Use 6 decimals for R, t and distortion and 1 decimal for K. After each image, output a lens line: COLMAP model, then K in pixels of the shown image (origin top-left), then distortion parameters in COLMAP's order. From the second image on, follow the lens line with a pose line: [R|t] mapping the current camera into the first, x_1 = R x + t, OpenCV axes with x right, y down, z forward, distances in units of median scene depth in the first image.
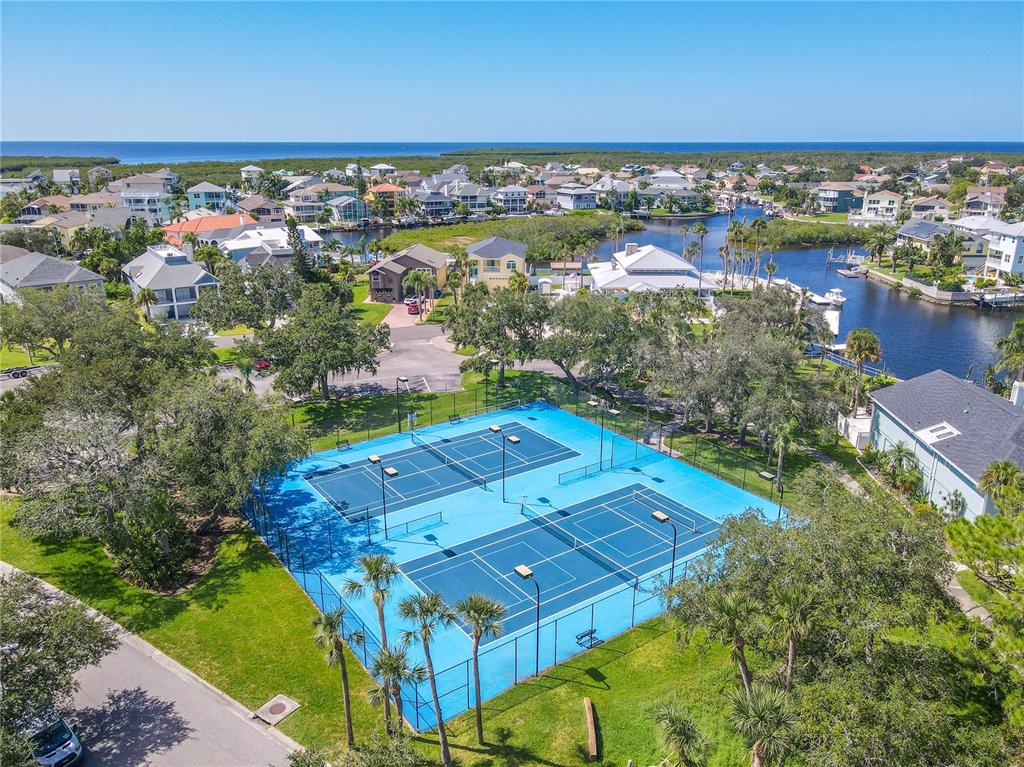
lens RADIAL K [[767.4, 0, 509.4], [0, 767.4, 384.4], [0, 0, 1]] dist [0.002597, 0.027175]
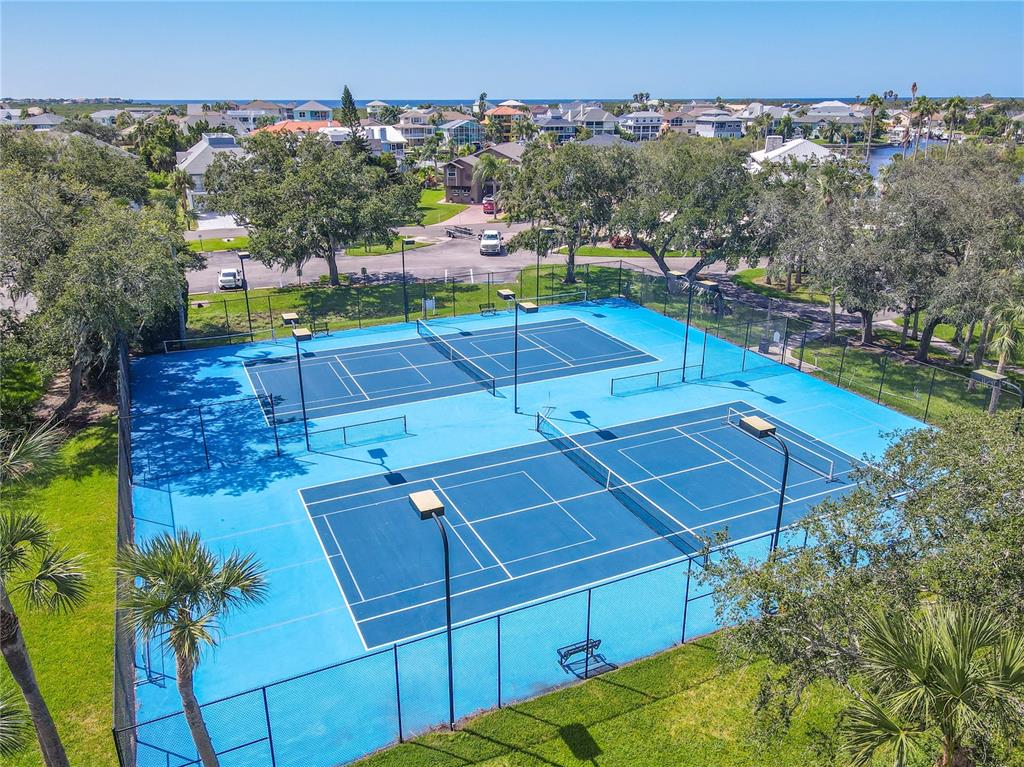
lens RADIAL K [[767.4, 0, 511.2], [0, 767.4, 387.9], [0, 0, 1]] dist [0.002597, 0.027175]
pose [[0.983713, 0.059941, -0.169457, 0.065057], [-0.051894, 0.997322, 0.051531, 0.068736], [0.172092, -0.041898, 0.984189, 0.259594]]
